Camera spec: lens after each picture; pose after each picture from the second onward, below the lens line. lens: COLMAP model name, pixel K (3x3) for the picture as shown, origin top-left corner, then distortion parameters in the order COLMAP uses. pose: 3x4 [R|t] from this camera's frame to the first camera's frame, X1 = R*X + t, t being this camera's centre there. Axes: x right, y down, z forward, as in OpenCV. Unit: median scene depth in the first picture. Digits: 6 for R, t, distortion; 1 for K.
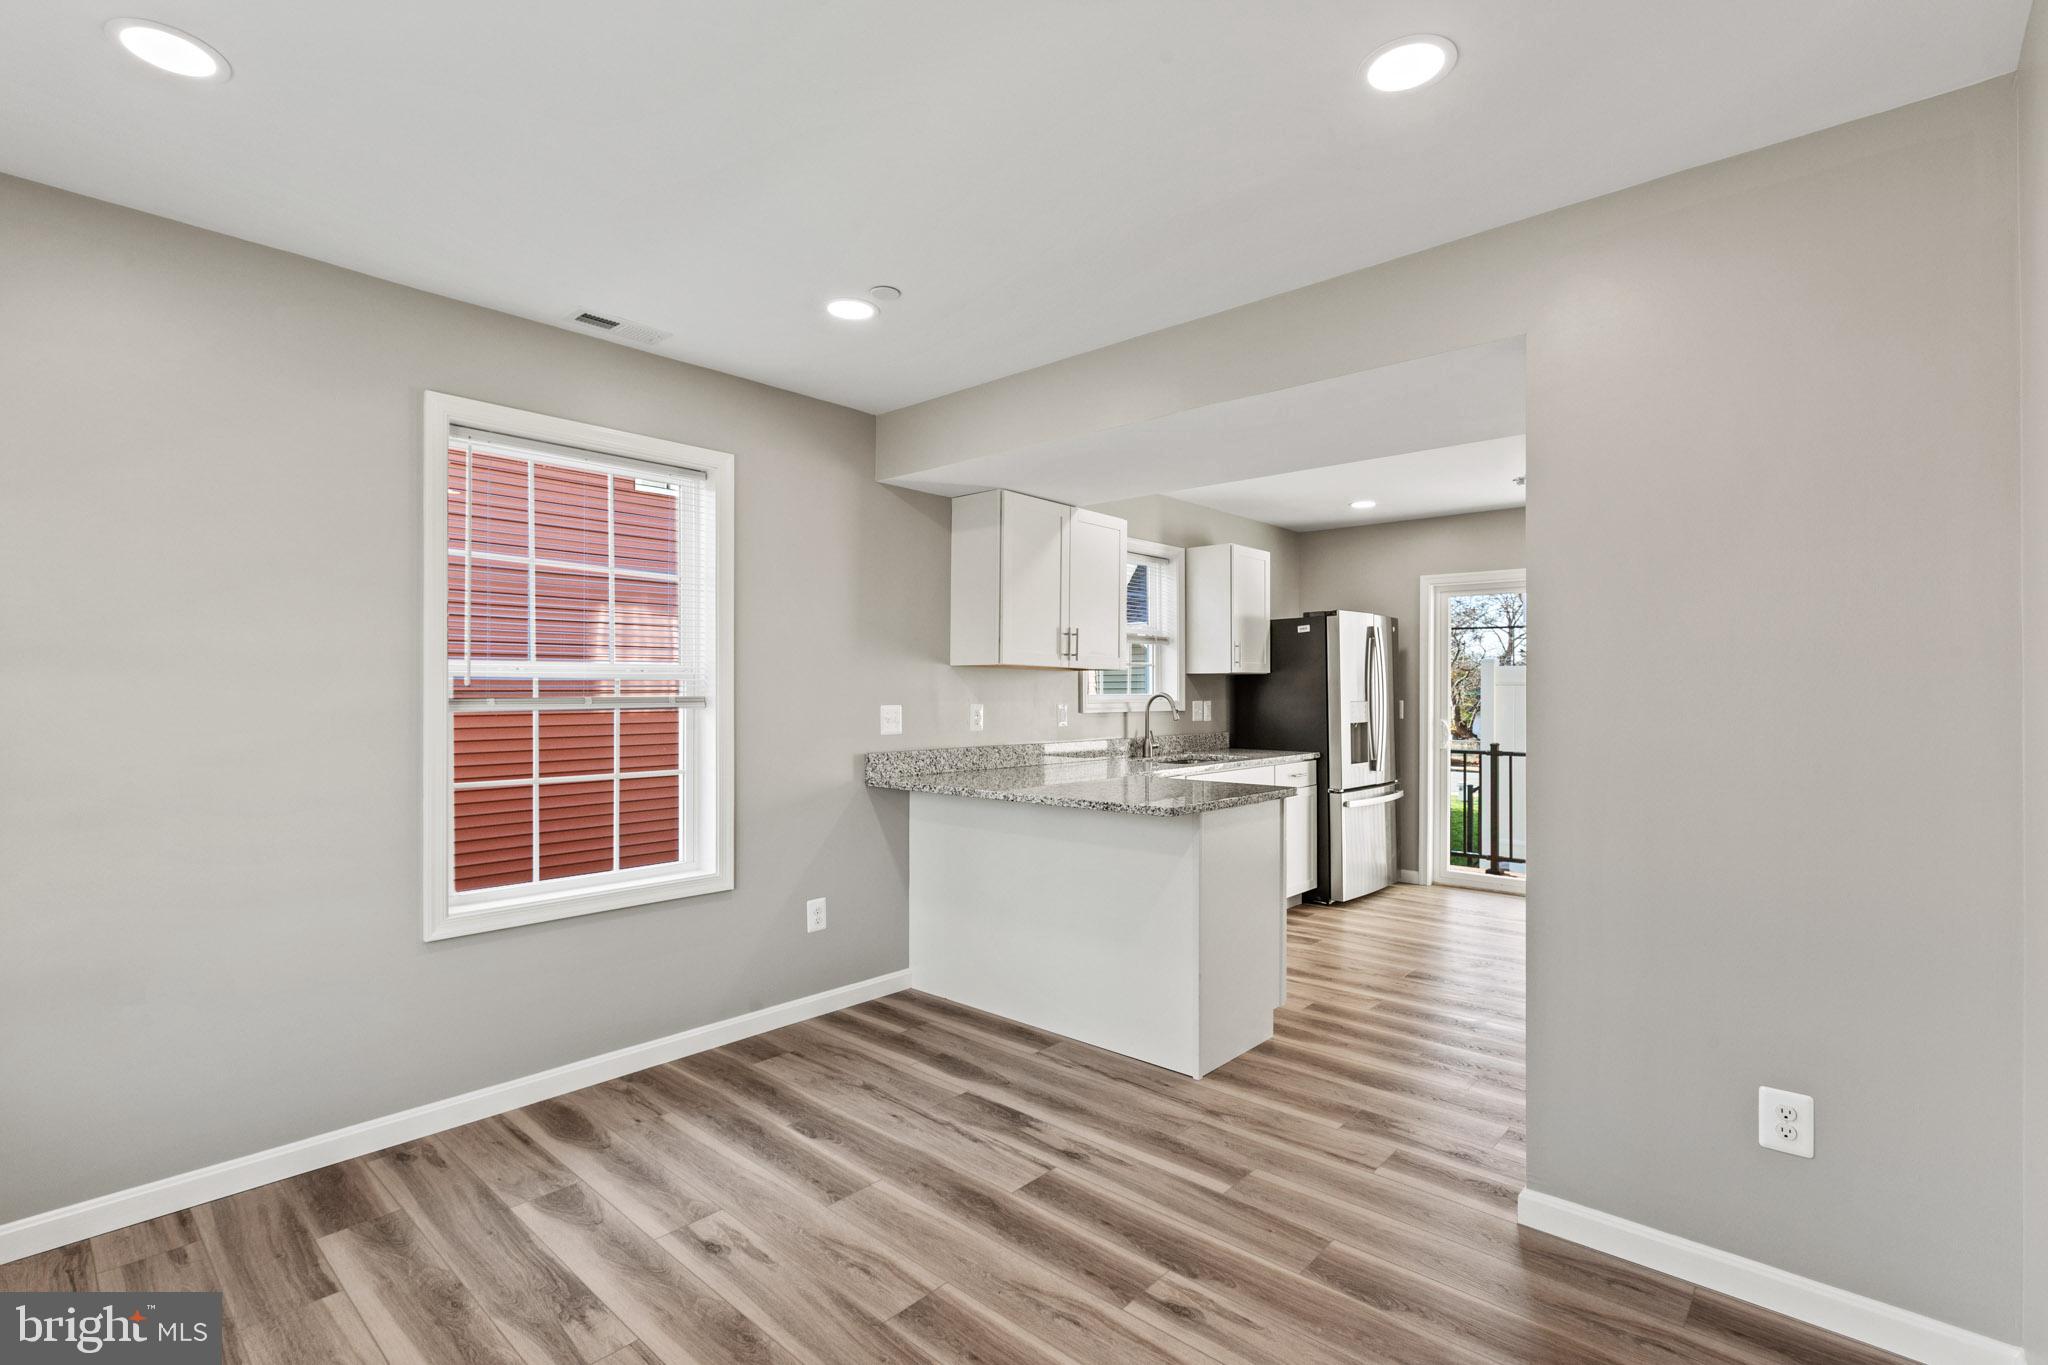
lens RADIAL K [[943.3, 0, 1016.3], [0, 943.3, 686.6], [0, 0, 1]] dist [-0.008976, 0.000076]
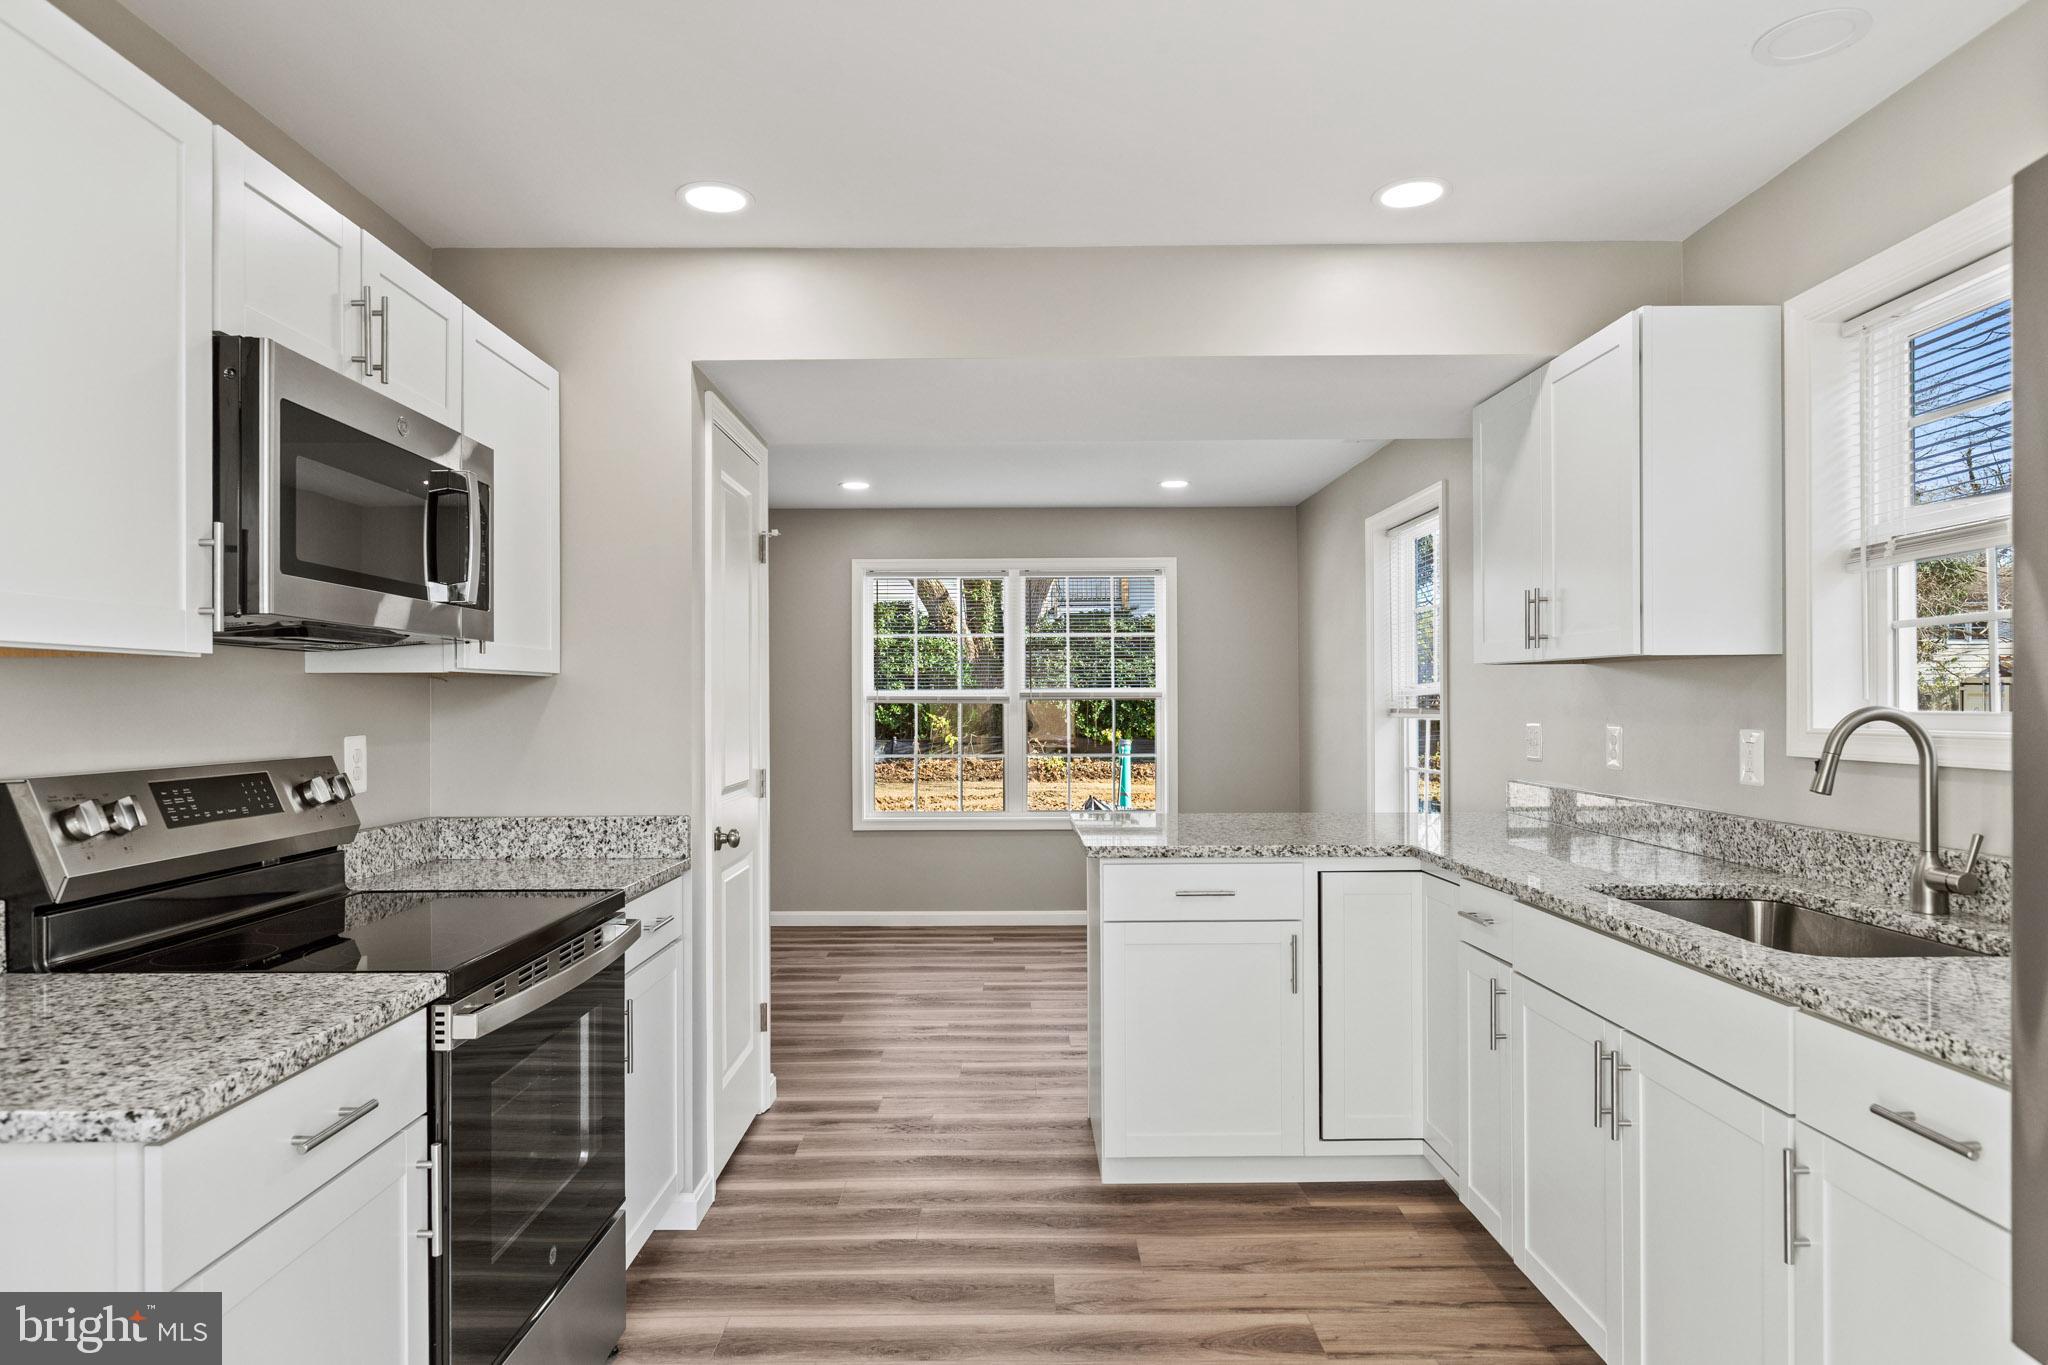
lens RADIAL K [[1182.7, 0, 1008.7], [0, 1182.7, 704.4], [0, 0, 1]] dist [-0.000262, -0.003486]
pose [[-0.738657, -0.001355, -0.674080, 1.238290], [0.004991, 0.999960, -0.007480, 0.013430], [0.674063, -0.008889, -0.738620, 2.145750]]
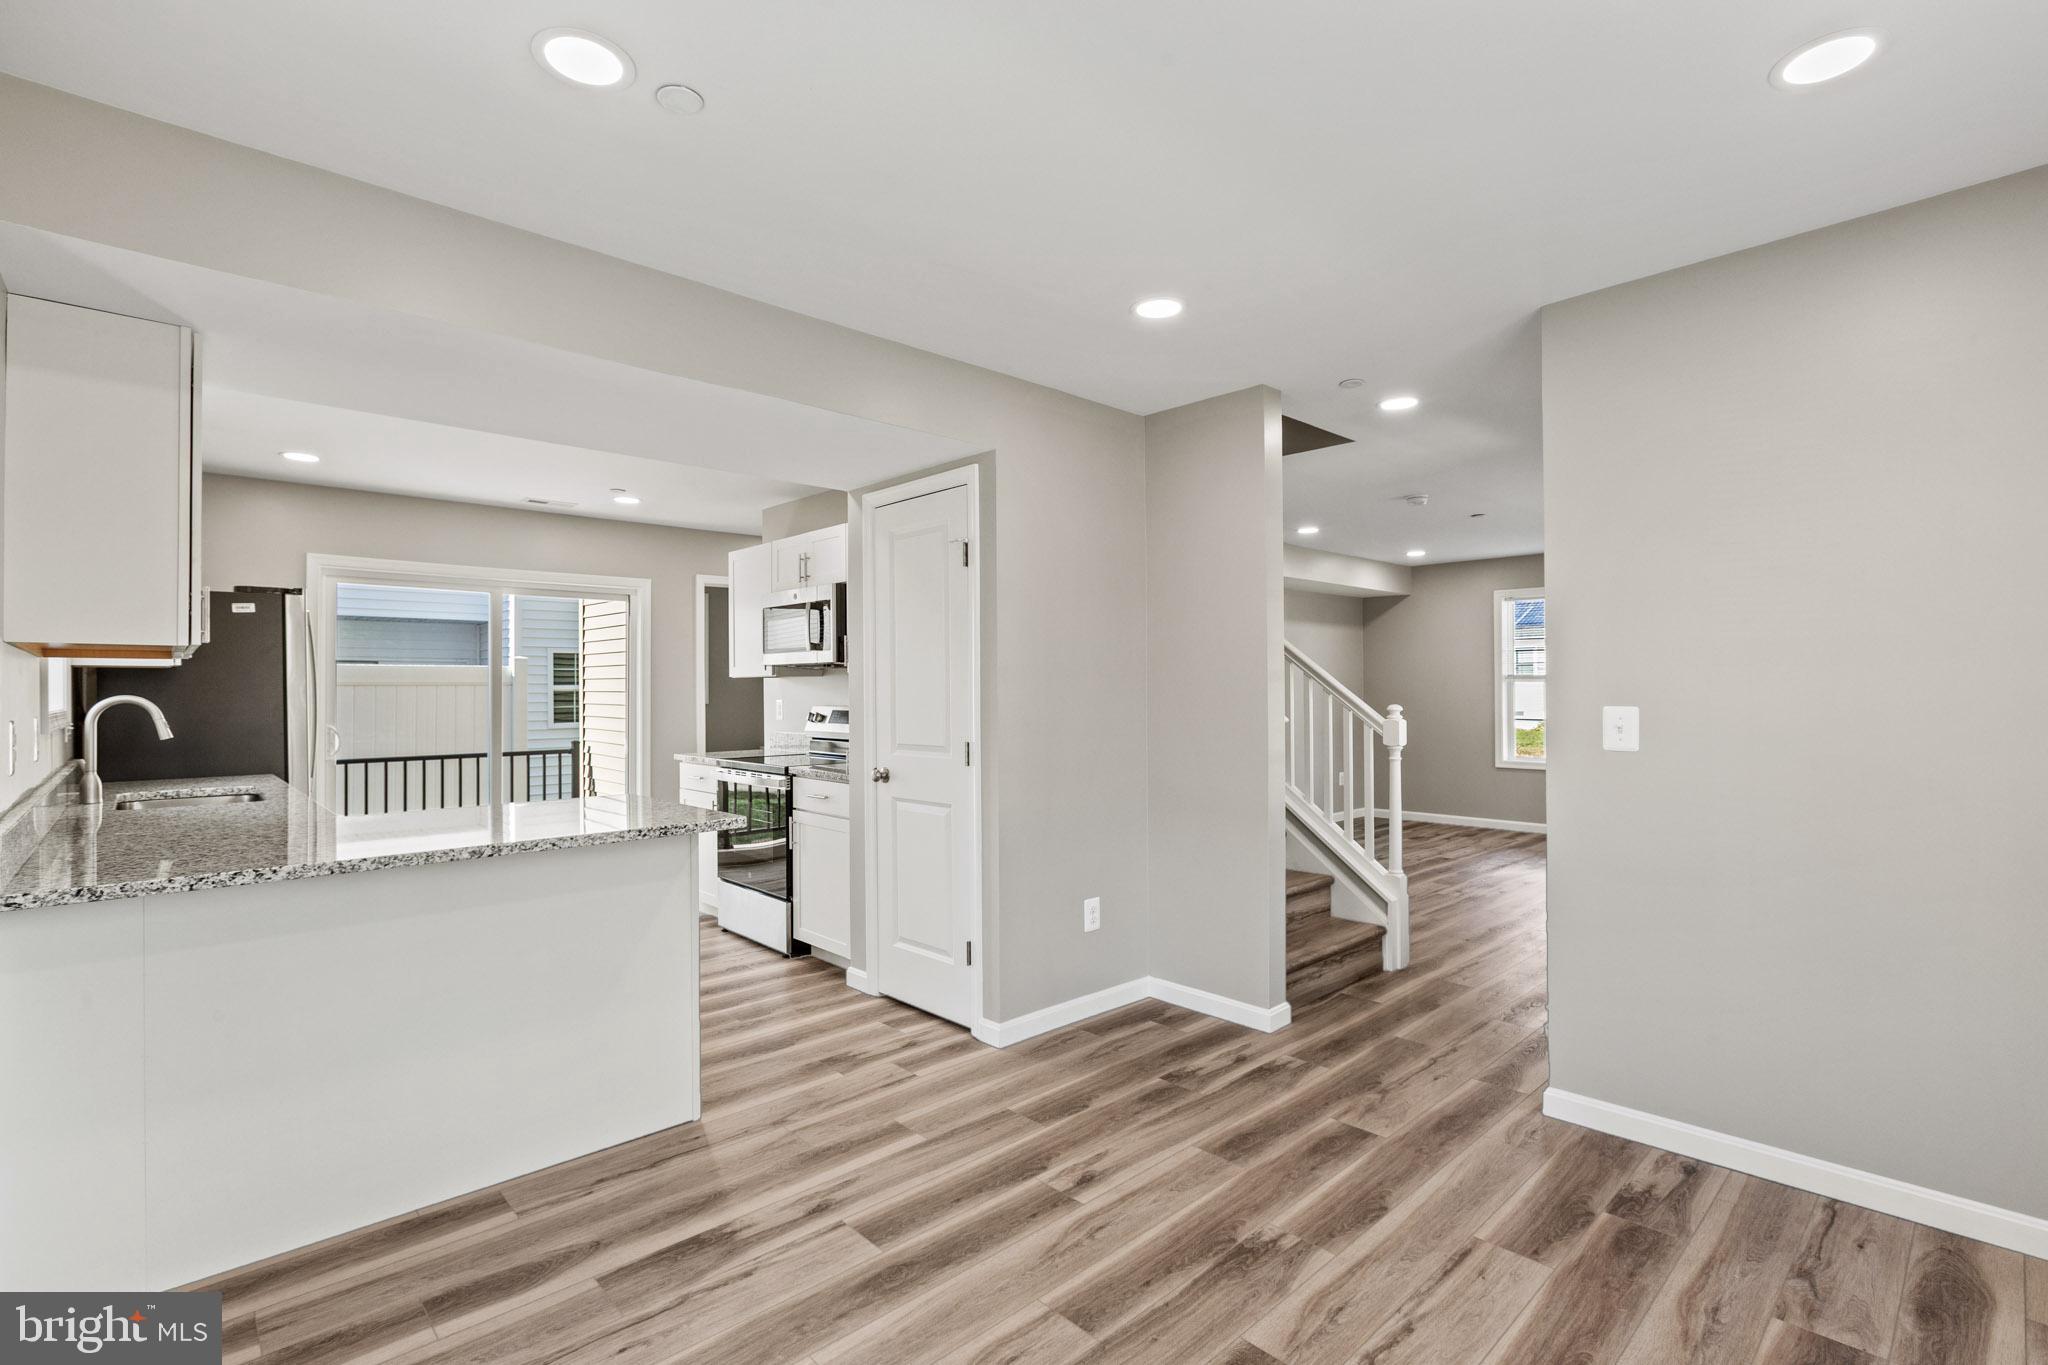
lens RADIAL K [[943.3, 0, 1016.5], [0, 943.3, 687.3], [0, 0, 1]] dist [-0.008976, 0.000076]
pose [[0.078655, -0.001977, 0.996900, -0.811251], [-0.000861, 0.999998, 0.002051, -0.003067], [-0.996902, -0.001020, 0.078653, 0.732677]]
